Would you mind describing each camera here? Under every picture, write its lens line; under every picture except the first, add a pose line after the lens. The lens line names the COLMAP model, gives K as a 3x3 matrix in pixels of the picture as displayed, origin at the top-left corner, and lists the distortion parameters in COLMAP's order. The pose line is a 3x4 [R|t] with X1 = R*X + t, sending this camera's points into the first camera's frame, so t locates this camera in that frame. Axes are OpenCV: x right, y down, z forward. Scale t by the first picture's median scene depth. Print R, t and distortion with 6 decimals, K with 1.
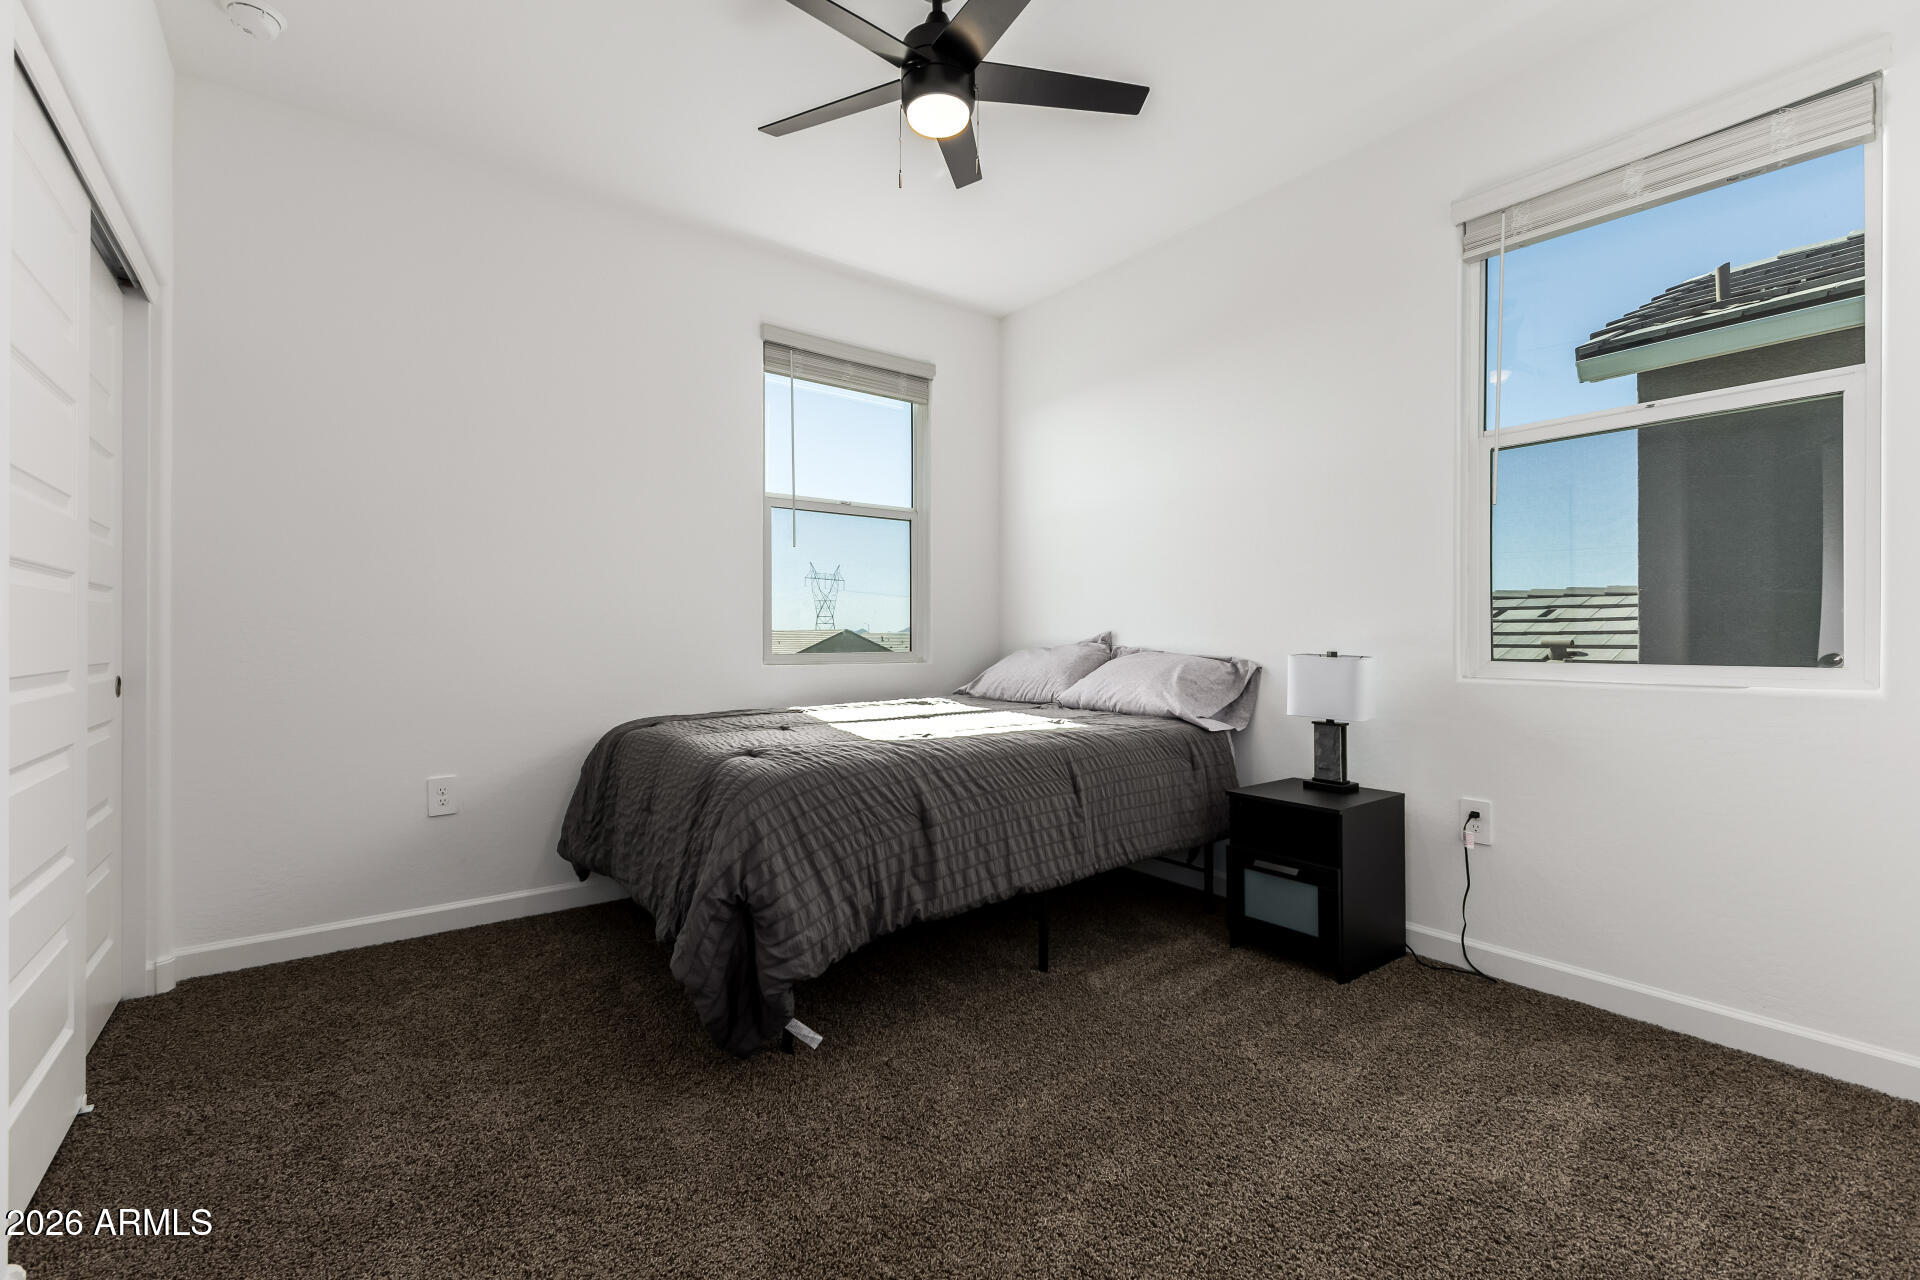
lens RADIAL K [[826.1, 0, 959.4], [0, 826.1, 638.9], [0, 0, 1]] dist [0.008768, -0.000082]
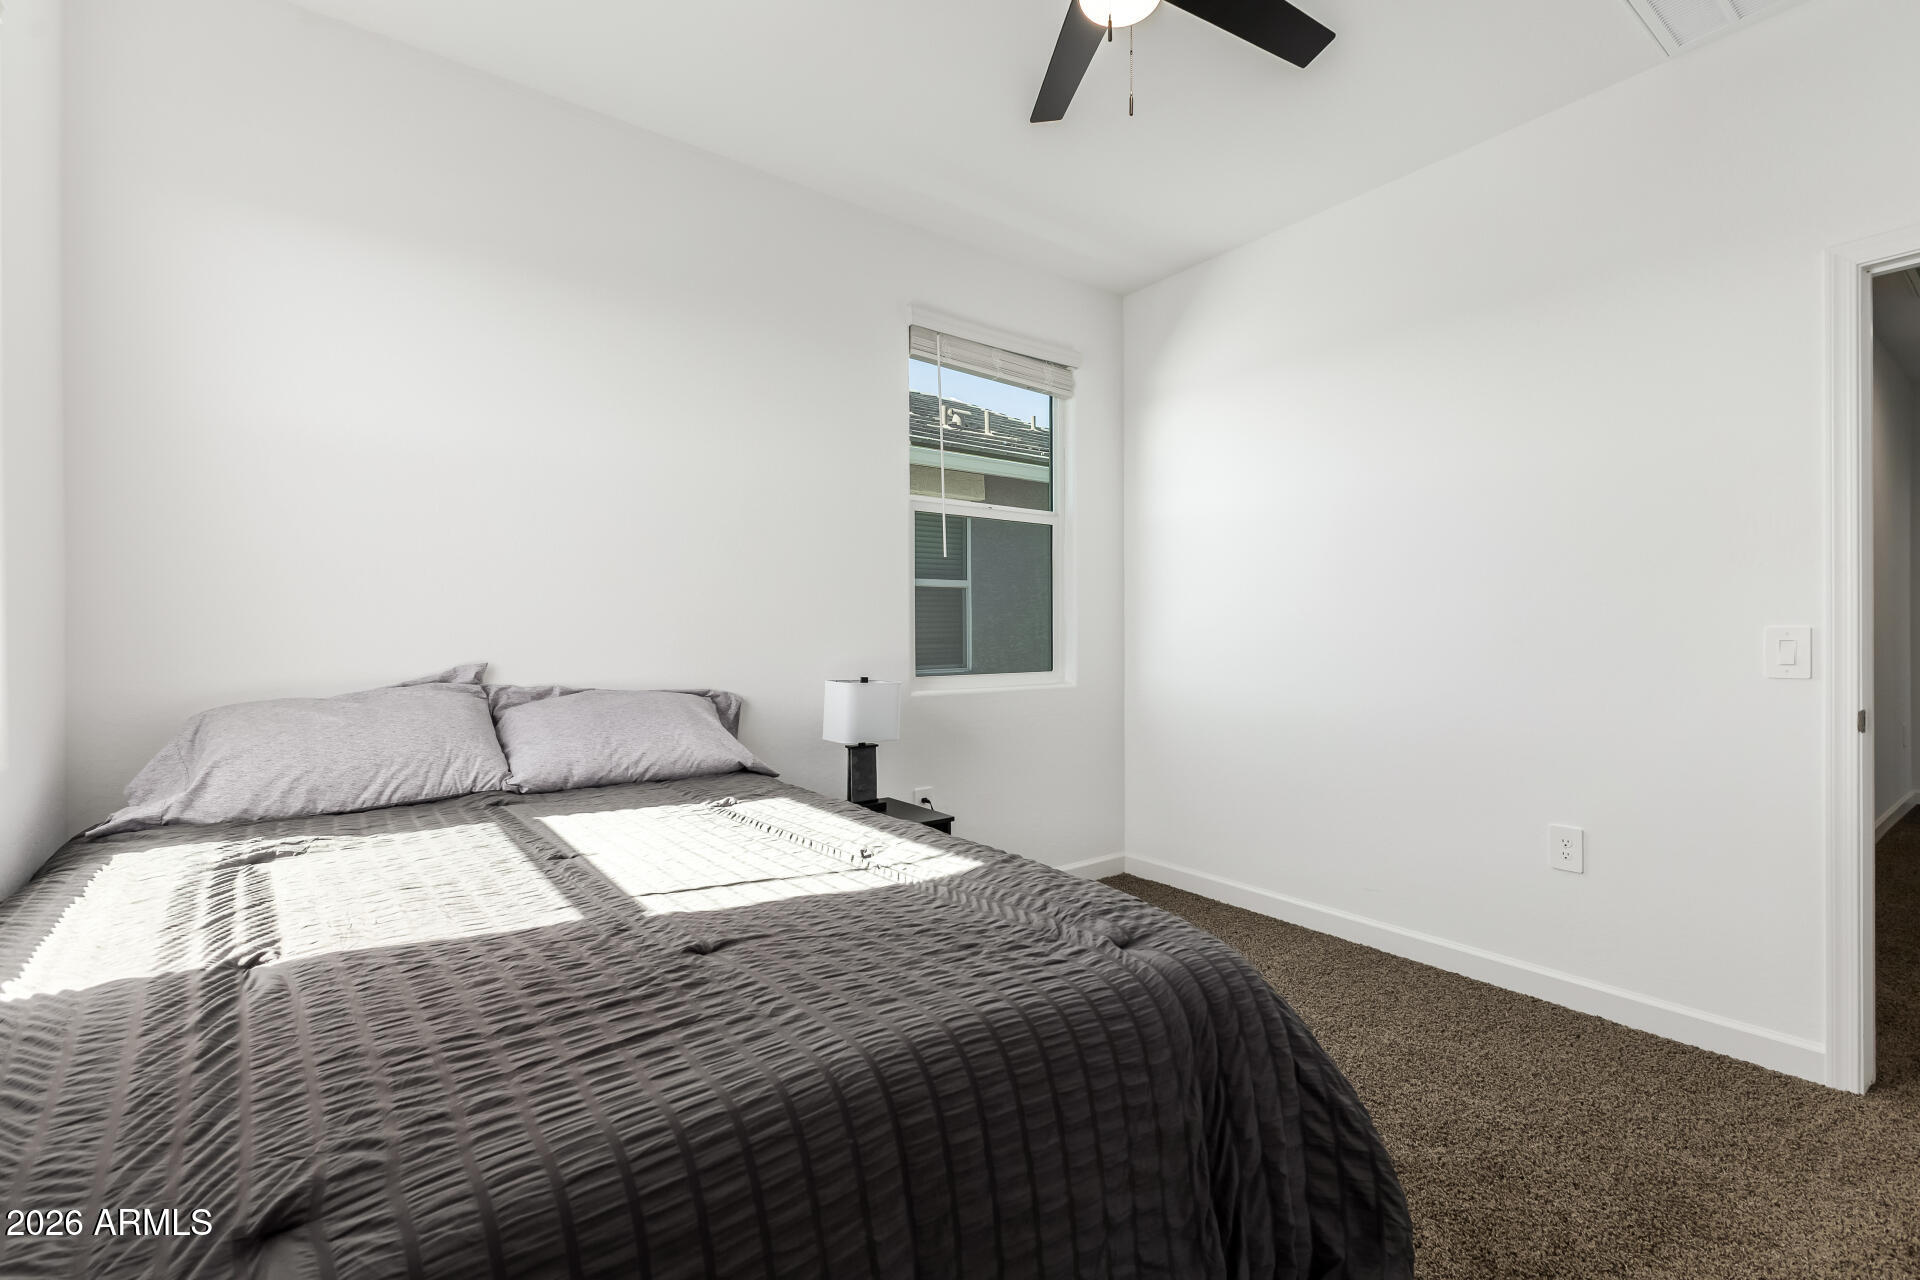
lens RADIAL K [[826.1, 0, 959.4], [0, 826.1, 638.9], [0, 0, 1]] dist [0.008768, -0.000082]
pose [[0.010700, -0.003349, 0.999937, -0.586575], [0.007126, 0.999969, 0.003273, -0.035088], [-0.999917, 0.007090, 0.010724, 0.865515]]
